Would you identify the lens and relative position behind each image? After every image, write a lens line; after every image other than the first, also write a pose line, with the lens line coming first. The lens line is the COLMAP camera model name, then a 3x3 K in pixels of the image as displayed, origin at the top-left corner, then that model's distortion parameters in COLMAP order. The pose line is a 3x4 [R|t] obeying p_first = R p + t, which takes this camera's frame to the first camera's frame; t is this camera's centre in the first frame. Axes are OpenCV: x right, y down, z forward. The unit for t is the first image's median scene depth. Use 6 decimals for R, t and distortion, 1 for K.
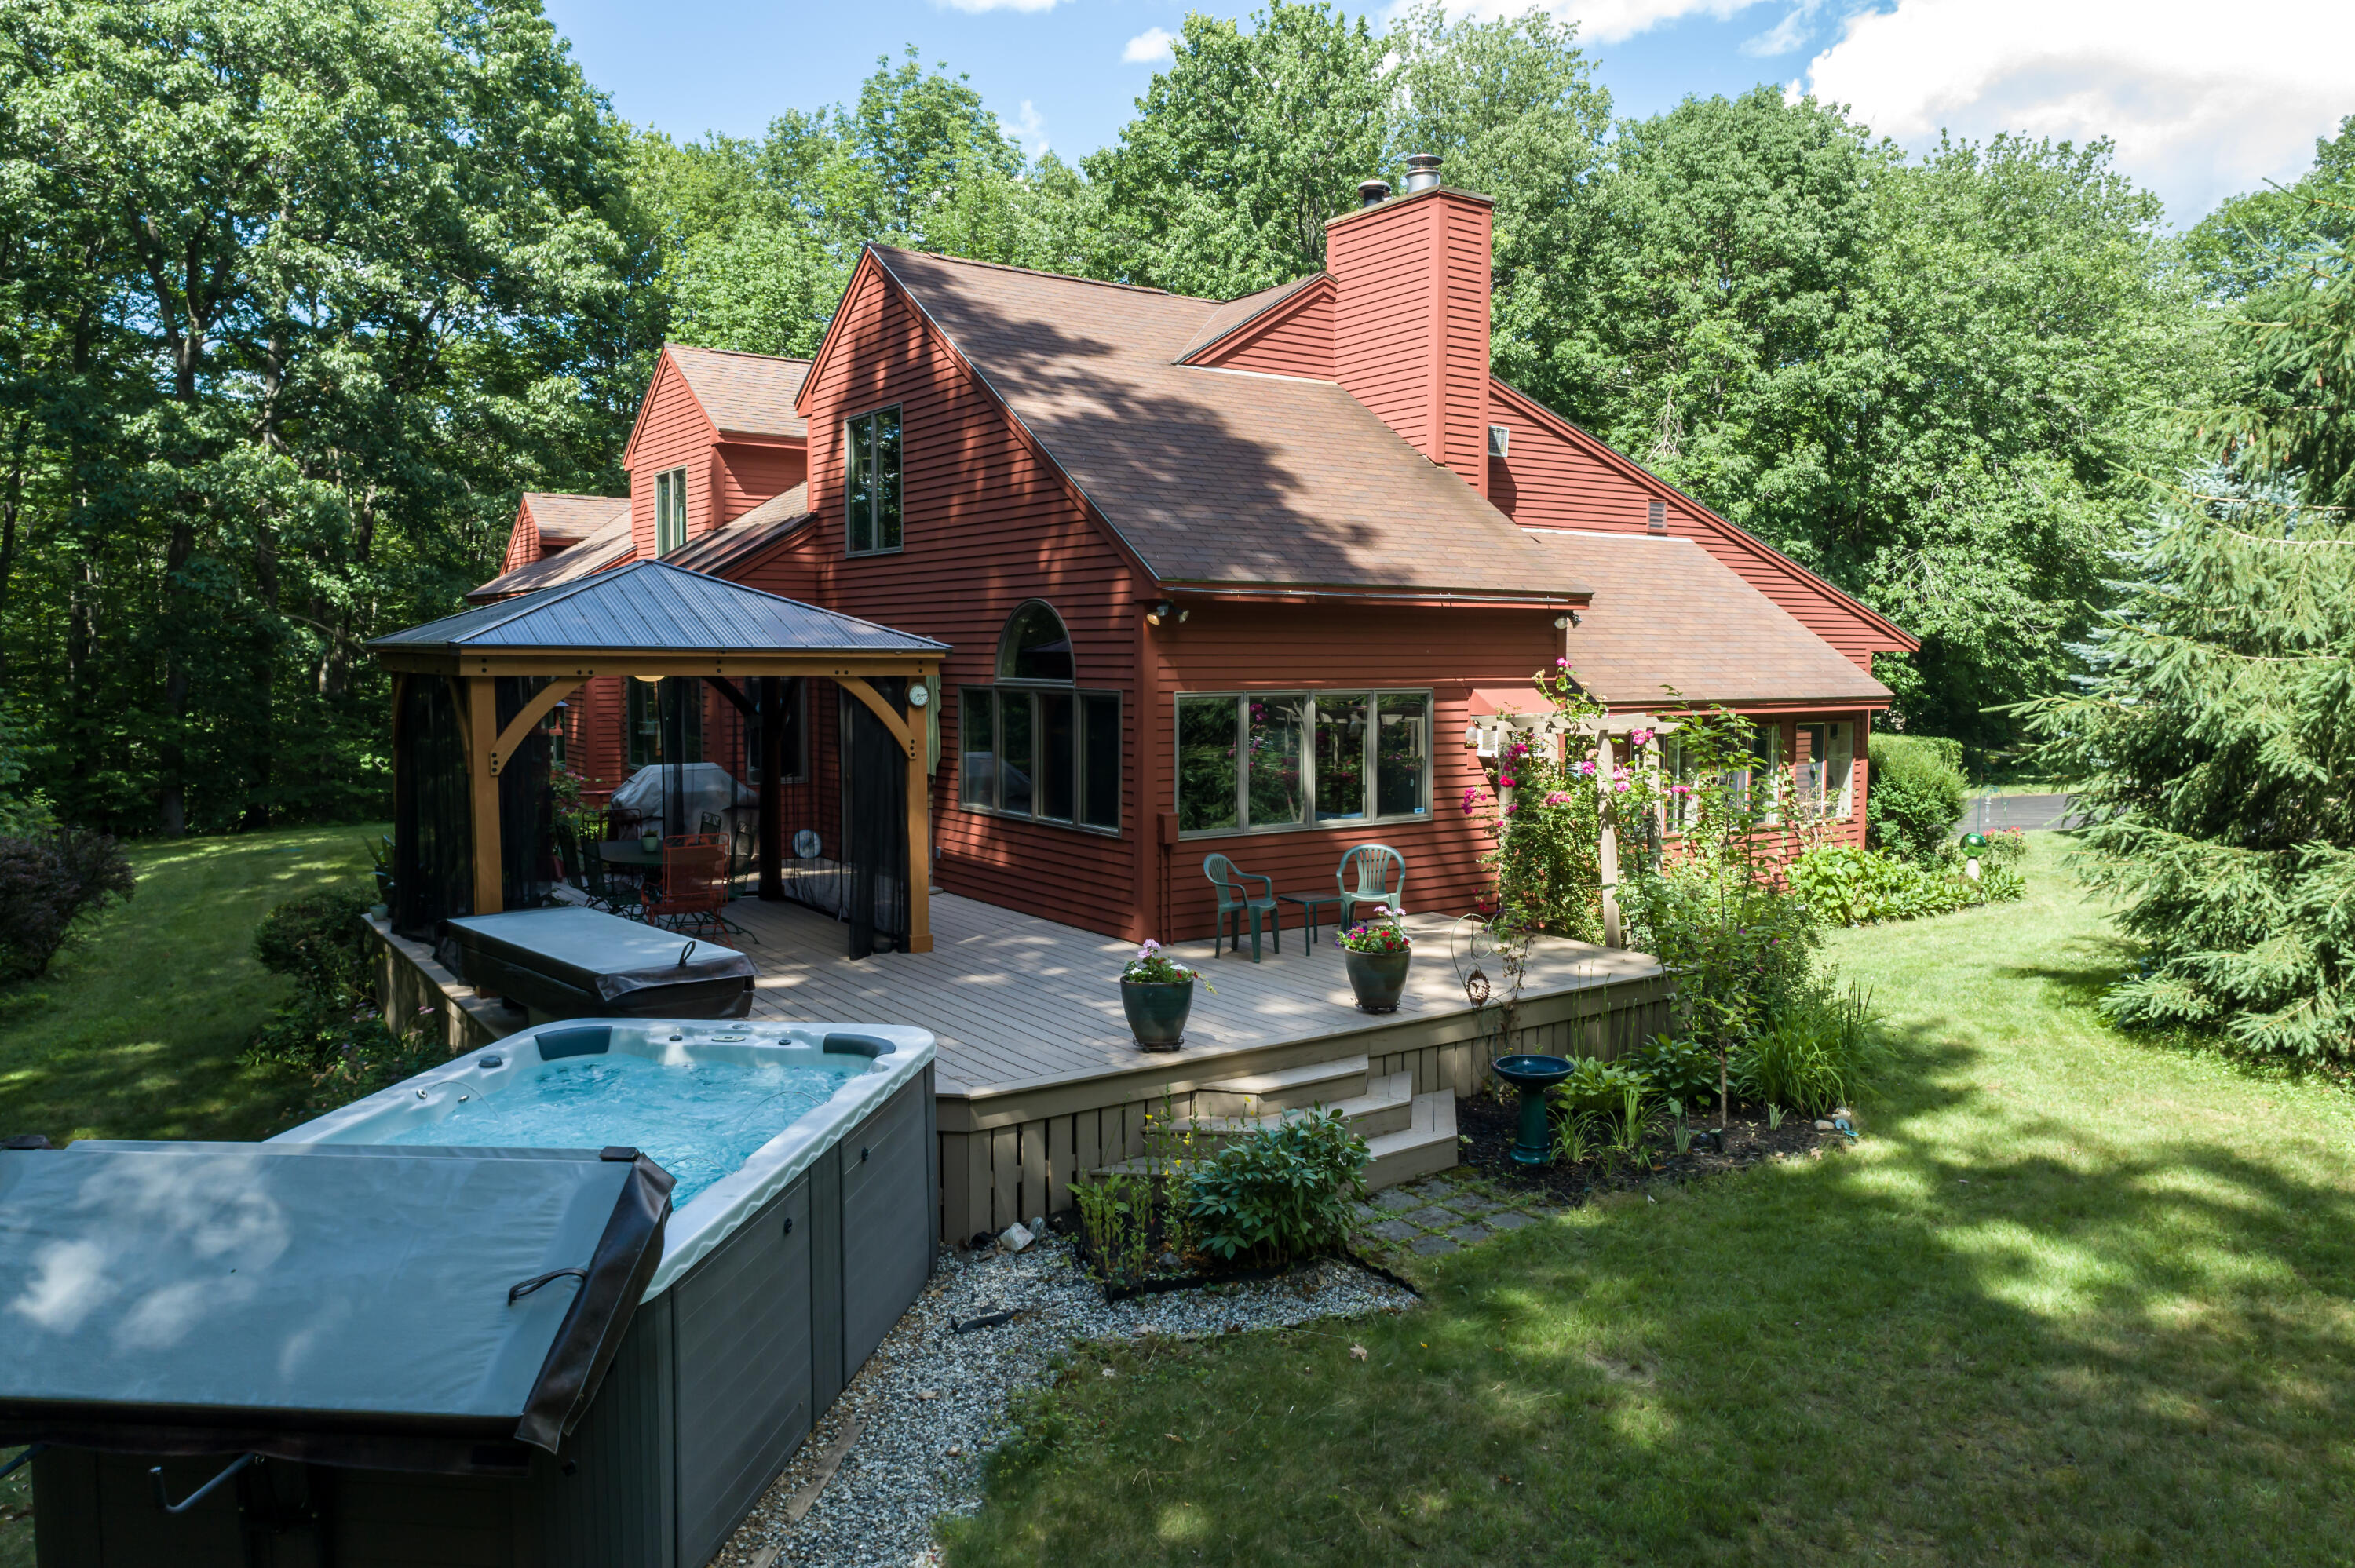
lens RADIAL K [[1605.0, 0, 1165.3], [0, 1605.0, 768.4], [0, 0, 1]] dist [-0.001371, -0.001750]
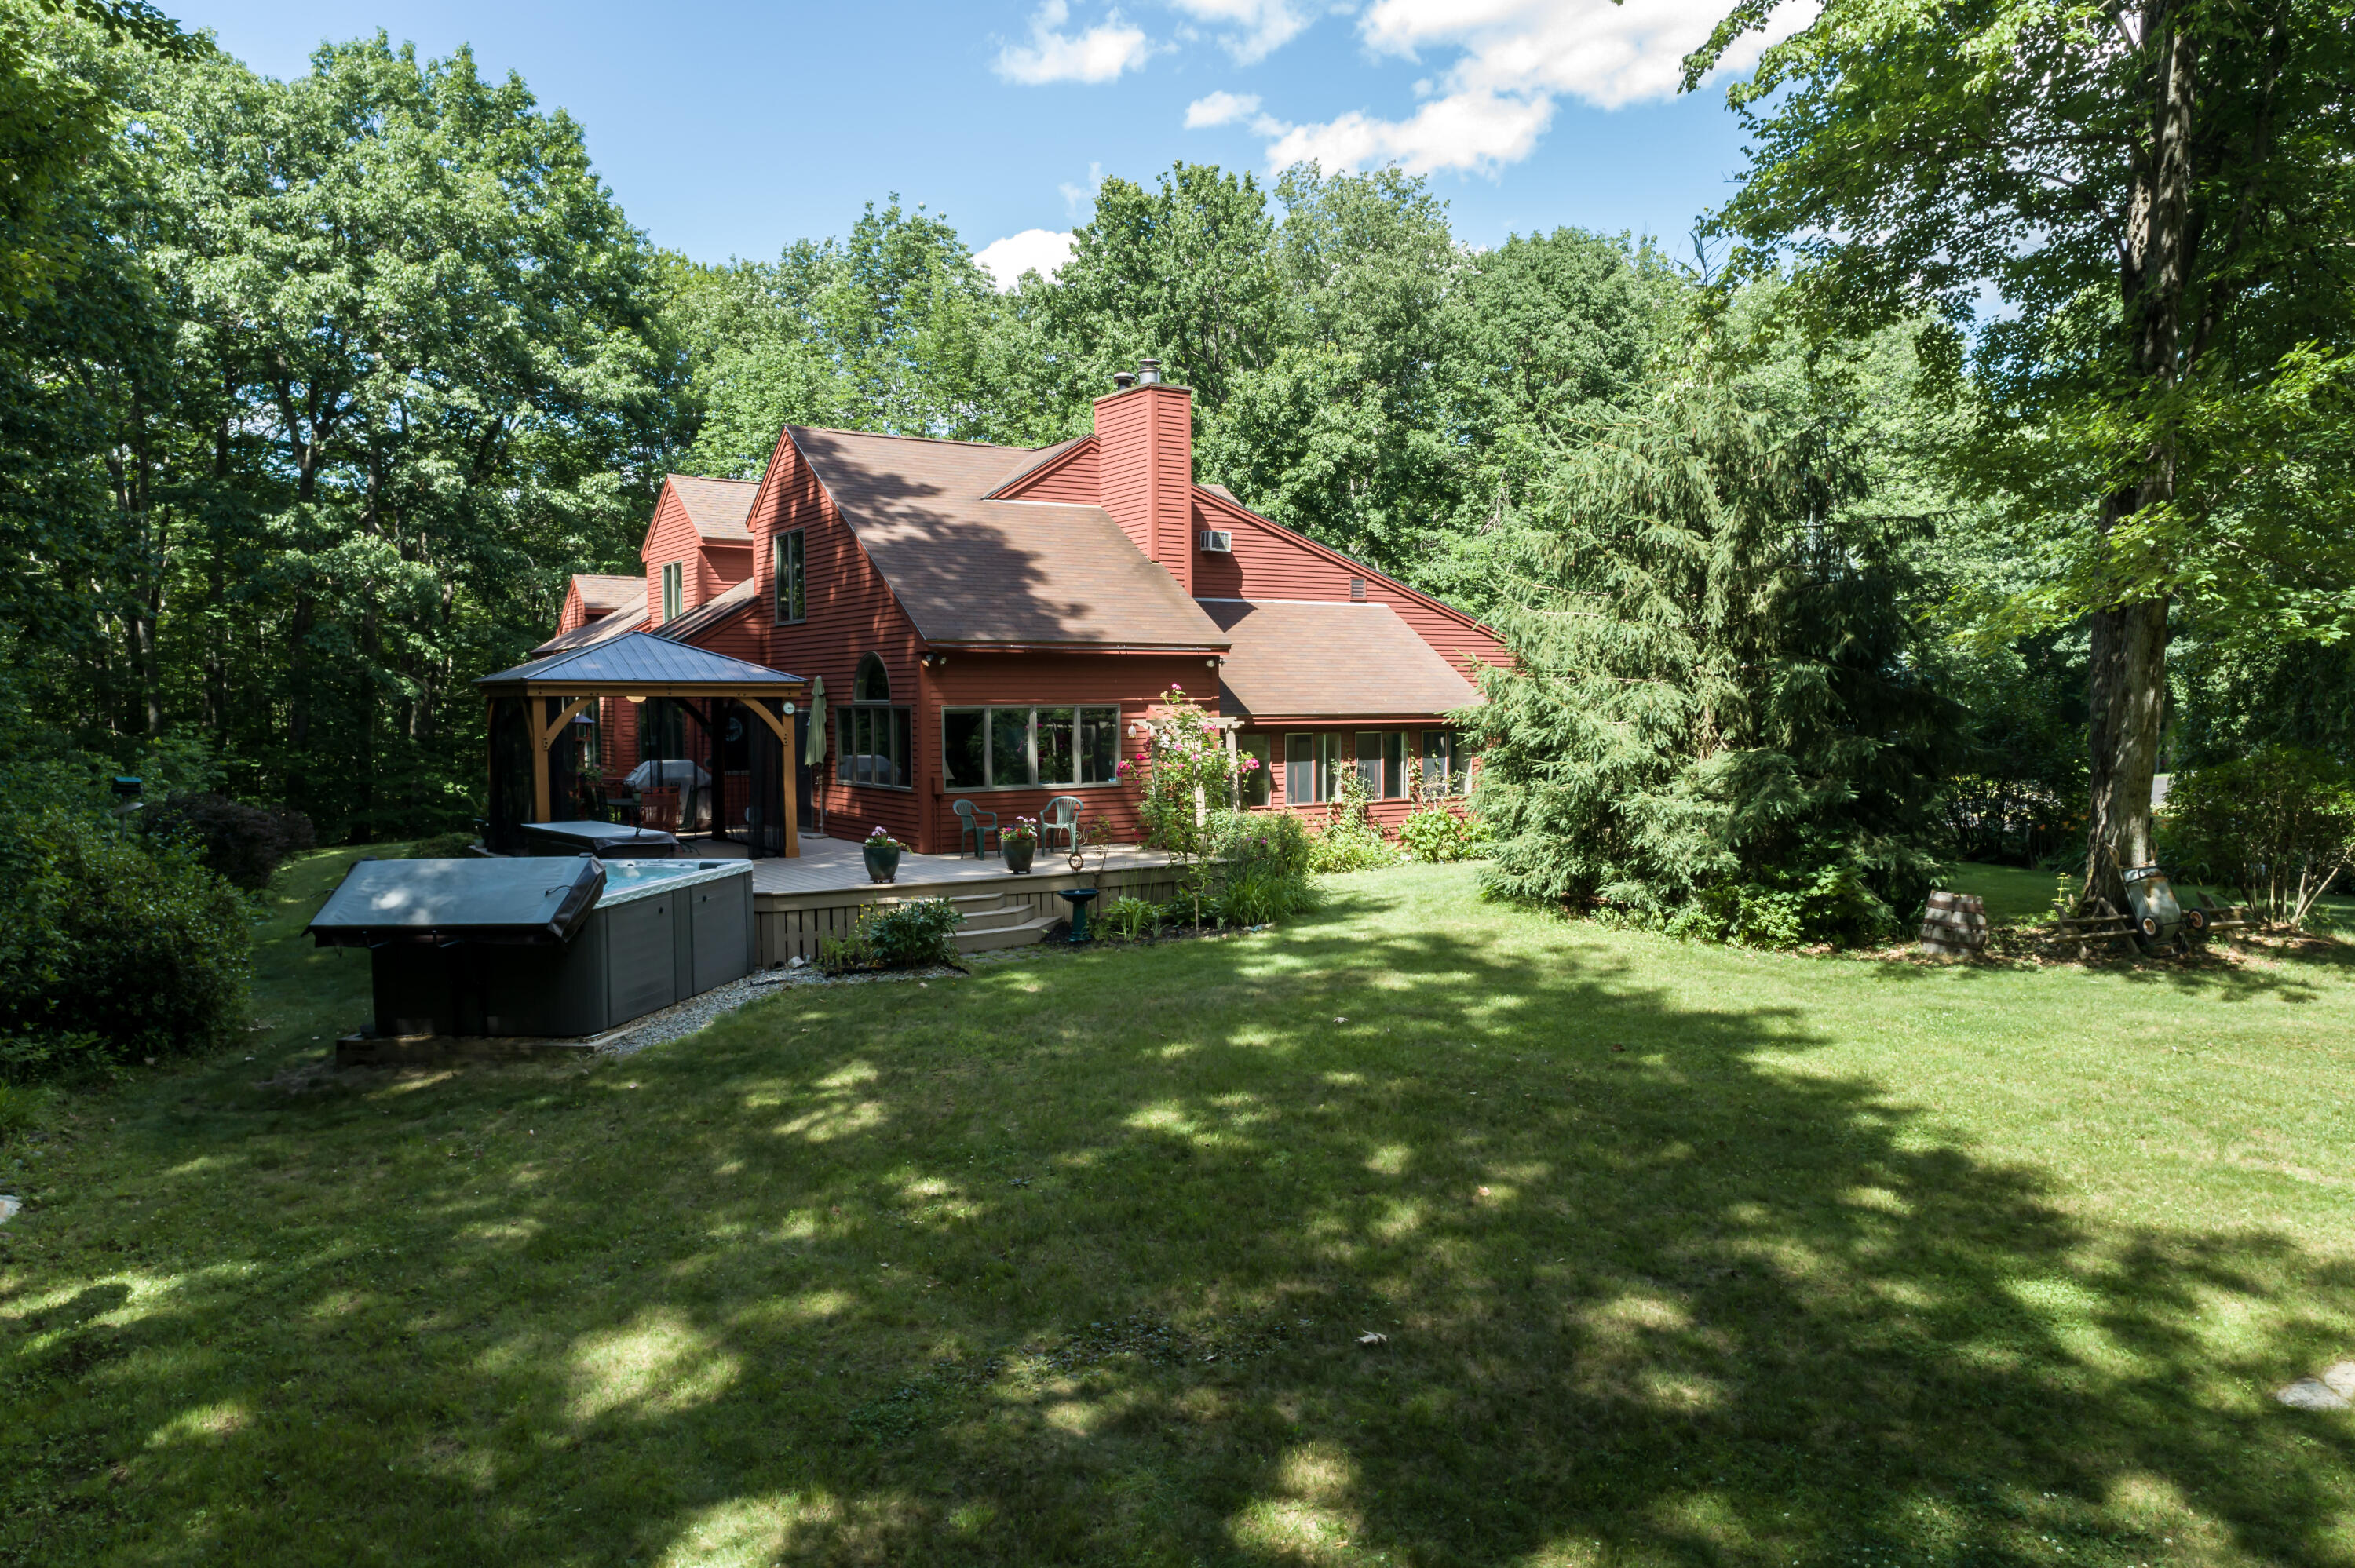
lens RADIAL K [[1605.0, 0, 1177.2], [0, 1605.0, 796.9], [0, 0, 1]] dist [-0.001371, -0.001750]
pose [[0.999587, -0.007589, -0.027716, 0.119584], [0.007264, 0.999904, -0.011786, 0.028185], [0.027803, 0.011579, 0.999546, -0.275470]]
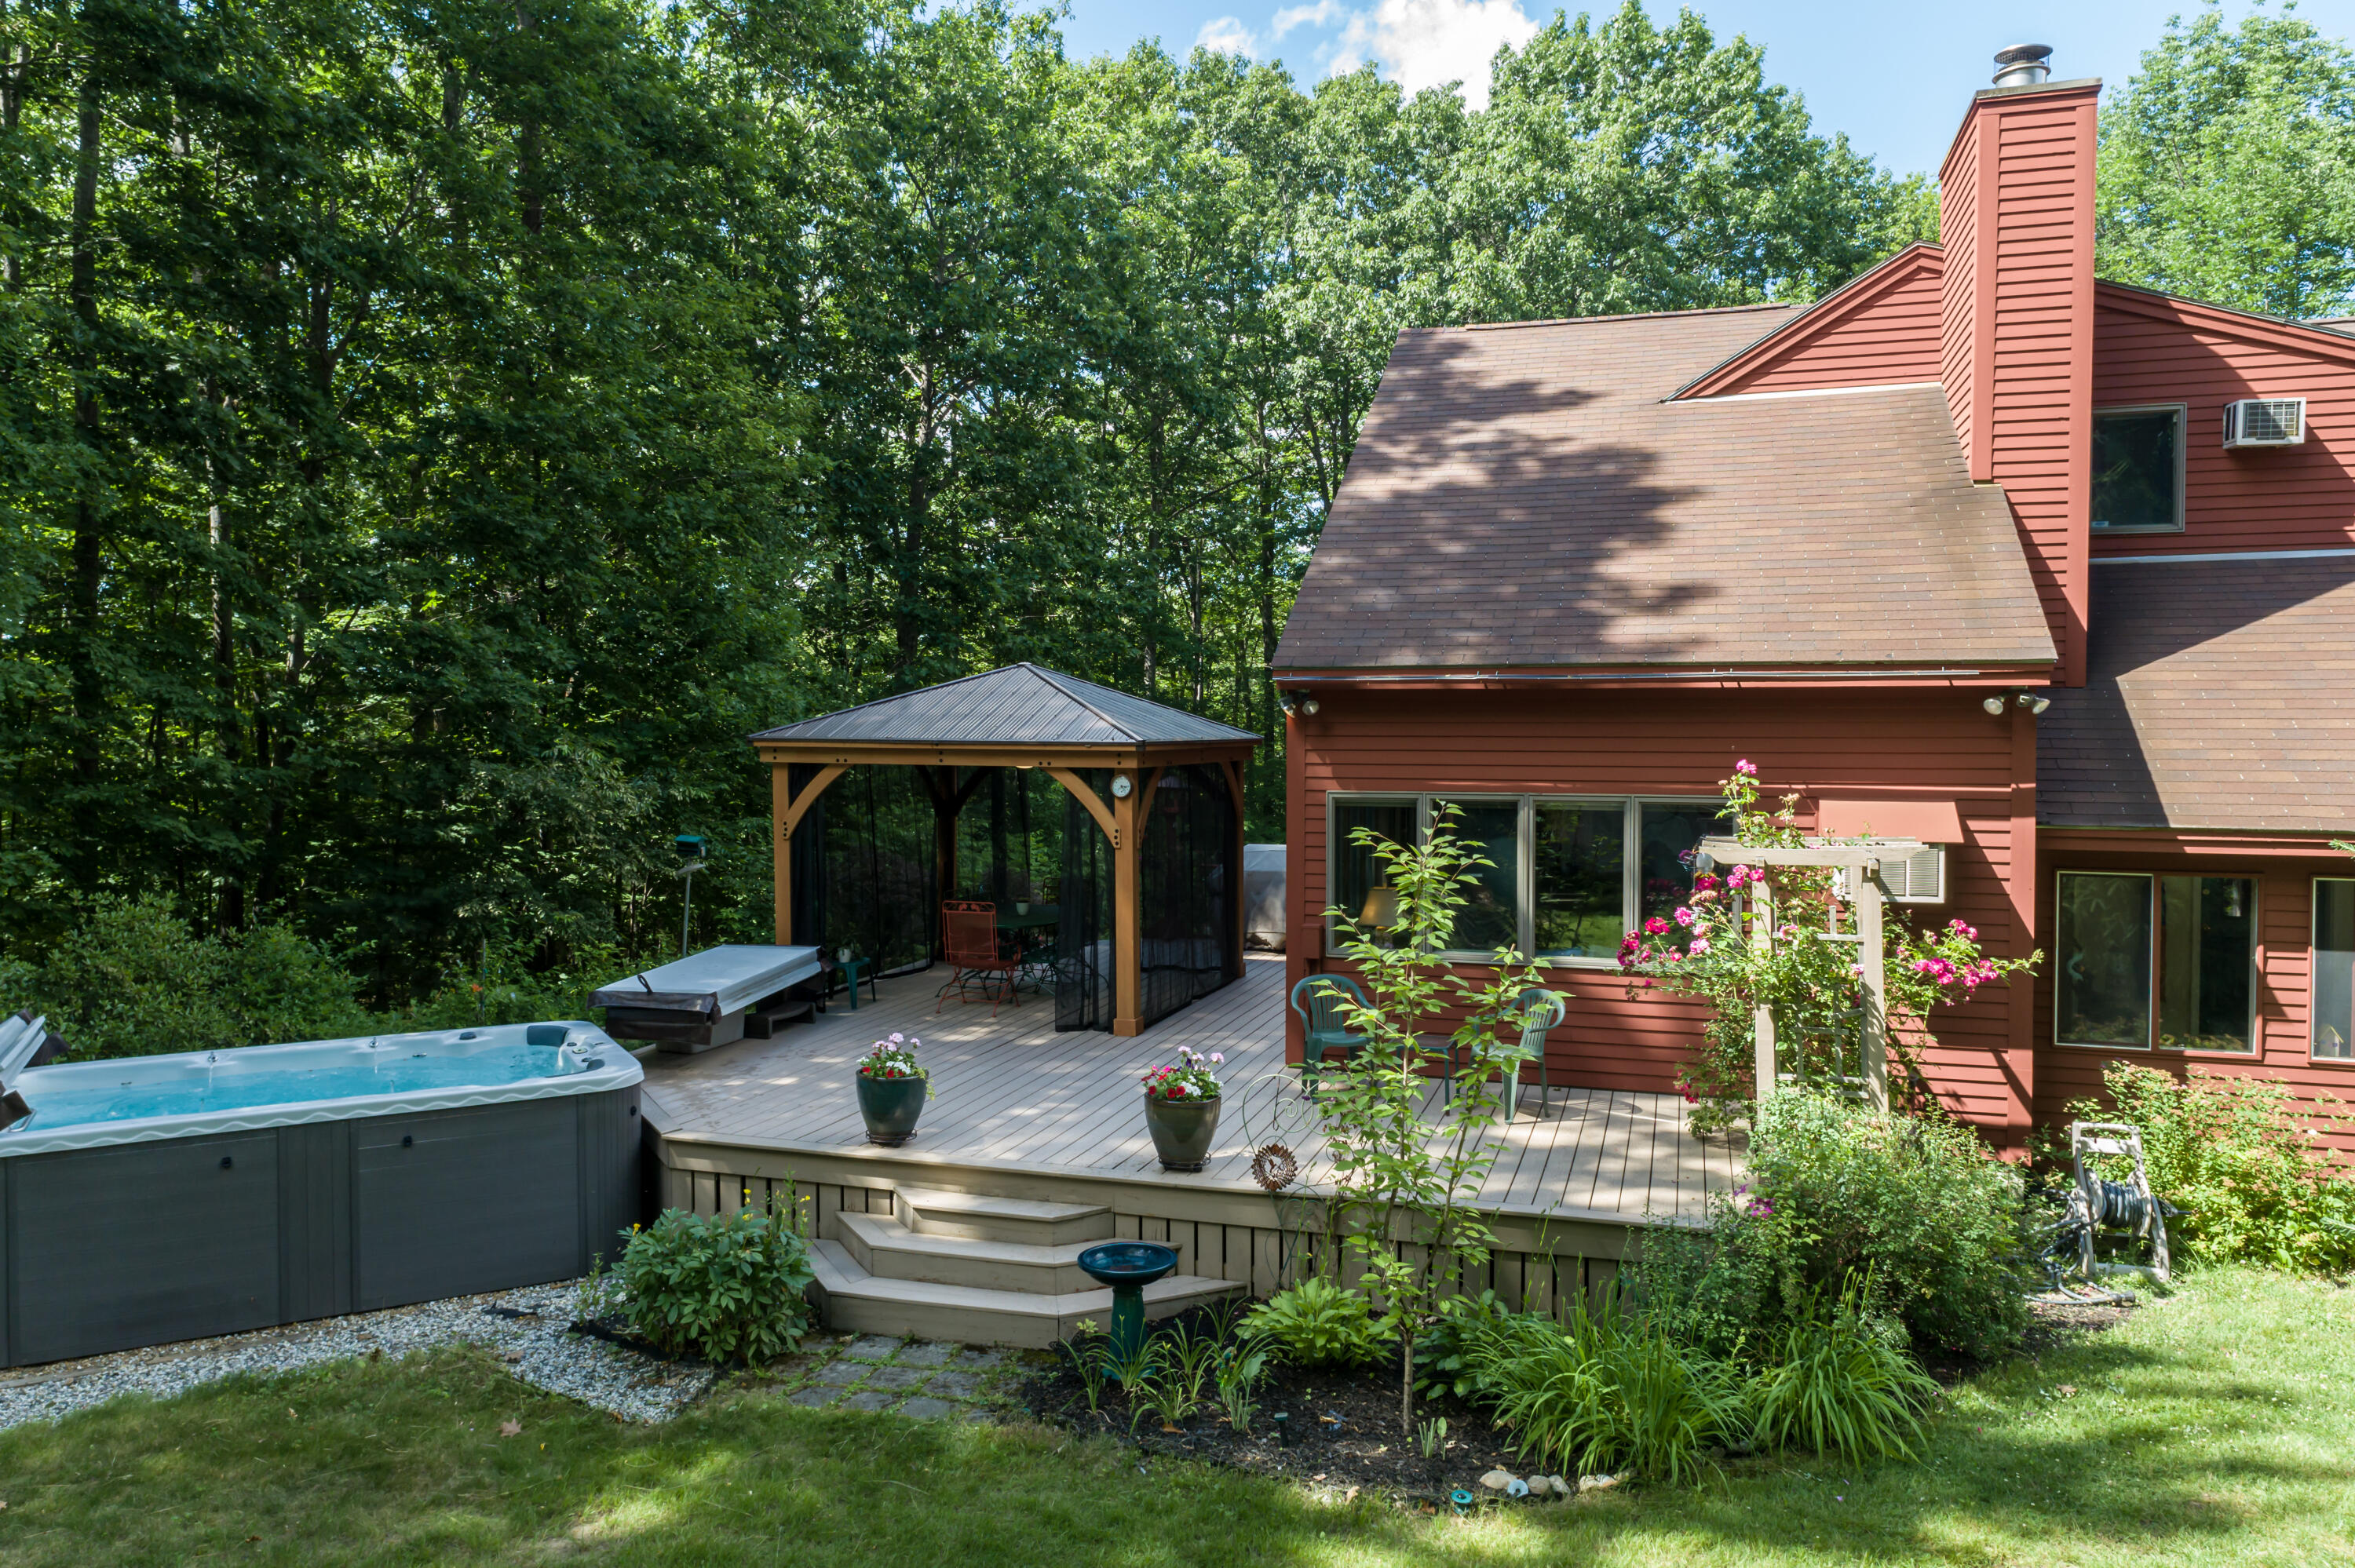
lens RADIAL K [[1605.0, 0, 1165.2], [0, 1605.0, 774.4], [0, 0, 1]] dist [-0.001371, -0.001750]
pose [[0.610372, 0.022217, -0.791803, 0.262124], [-0.055618, 0.998342, -0.014862, -0.015078], [0.790160, 0.053110, 0.610595, 0.148138]]
